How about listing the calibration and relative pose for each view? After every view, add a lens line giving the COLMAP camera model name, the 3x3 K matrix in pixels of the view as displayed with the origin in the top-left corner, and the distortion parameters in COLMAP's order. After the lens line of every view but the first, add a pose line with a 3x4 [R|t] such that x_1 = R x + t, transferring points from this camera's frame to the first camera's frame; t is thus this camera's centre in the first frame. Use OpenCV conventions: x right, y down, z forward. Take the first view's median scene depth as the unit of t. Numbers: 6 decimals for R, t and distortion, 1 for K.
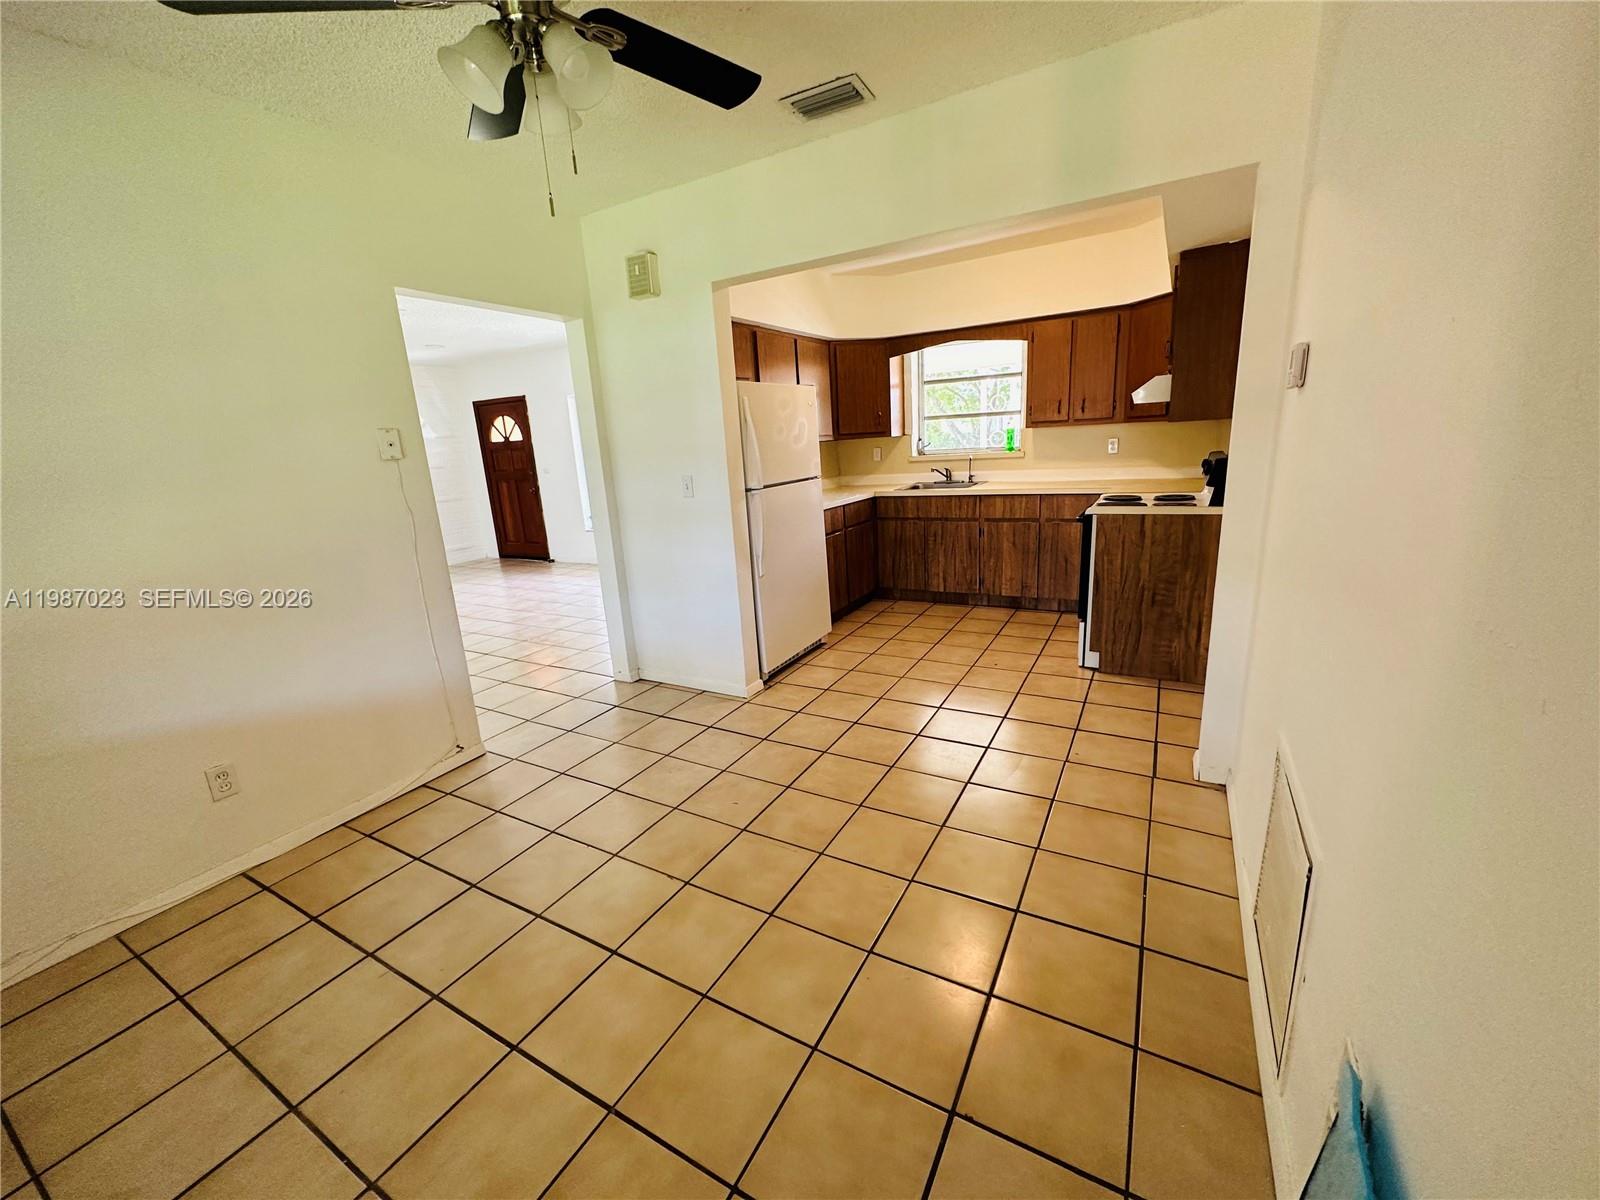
lens RADIAL K [[641.9, 0, 802.9], [0, 641.9, 593.1], [0, 0, 1]] dist [-0.001525, 0.001640]
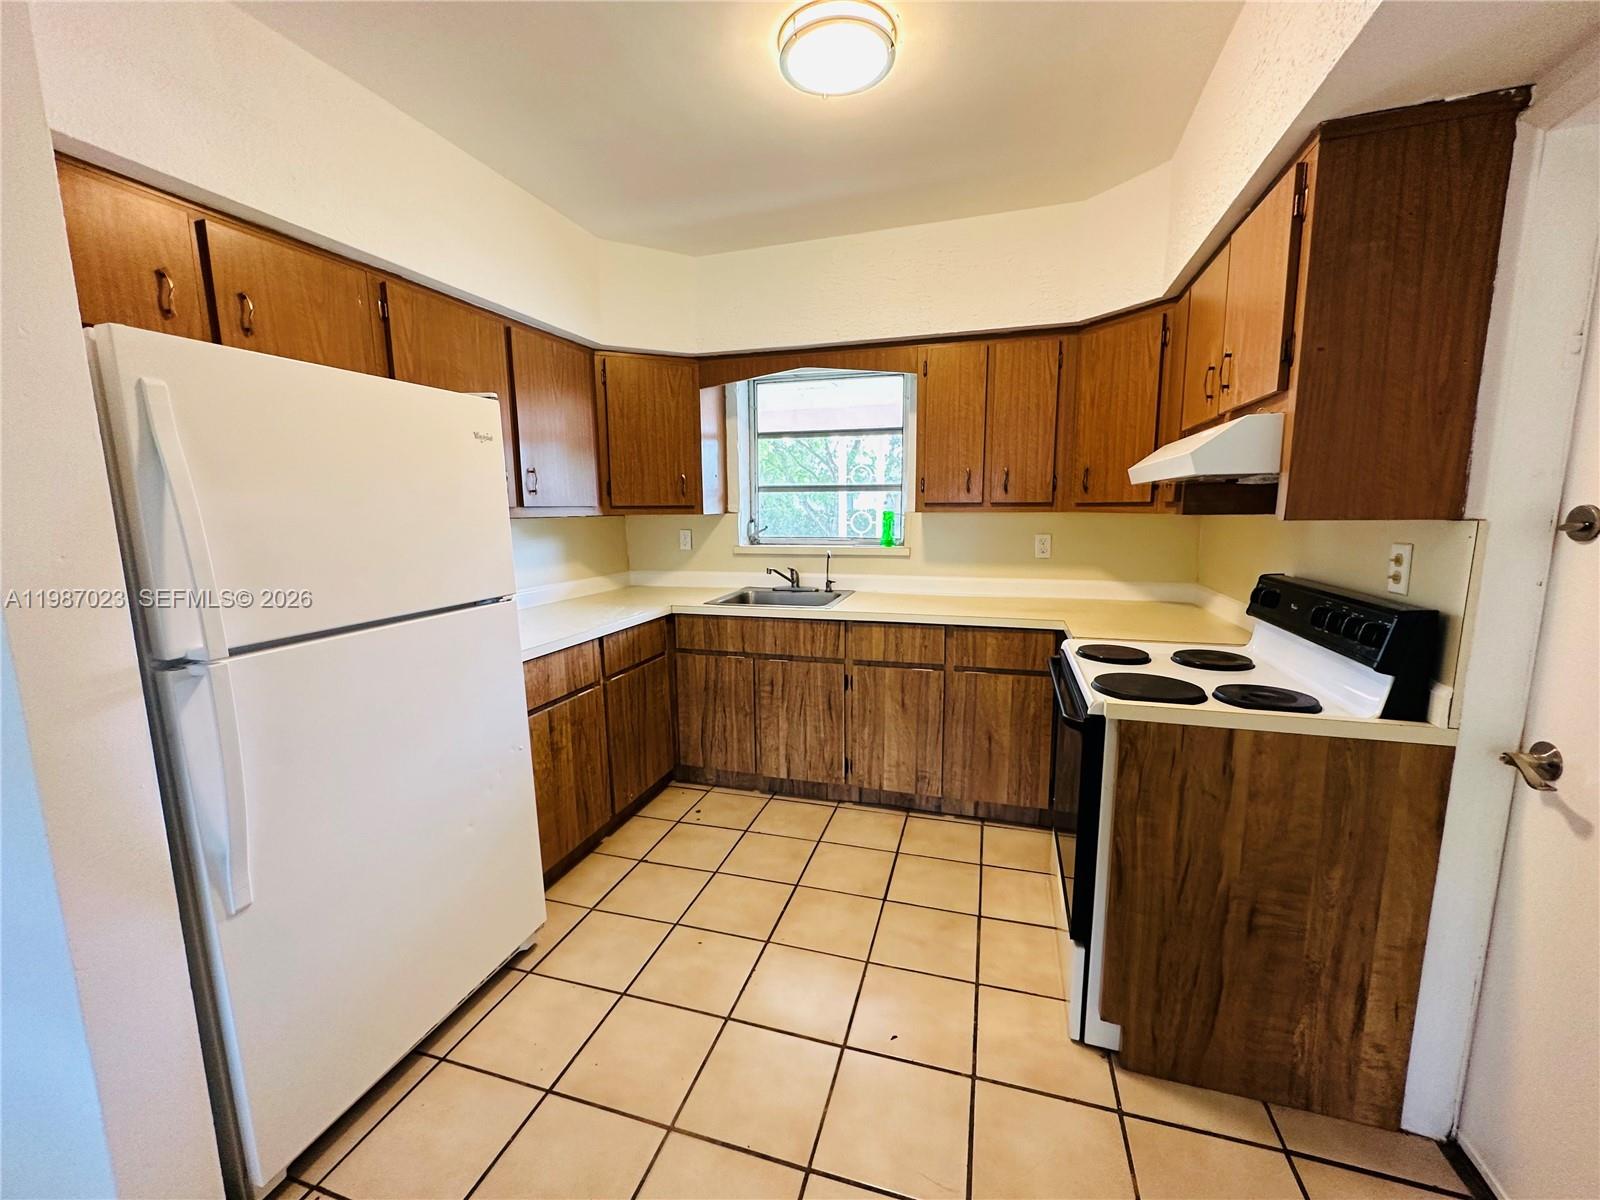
lens RADIAL K [[641.9, 0, 808.7], [0, 641.9, 588.7], [0, 0, 1]] dist [-0.001525, 0.001640]
pose [[0.972861, 0.020284, 0.230499, 0.105249], [0.006101, 0.993555, -0.113184, -0.113228], [-0.231310, 0.111519, 0.966468, 0.429567]]
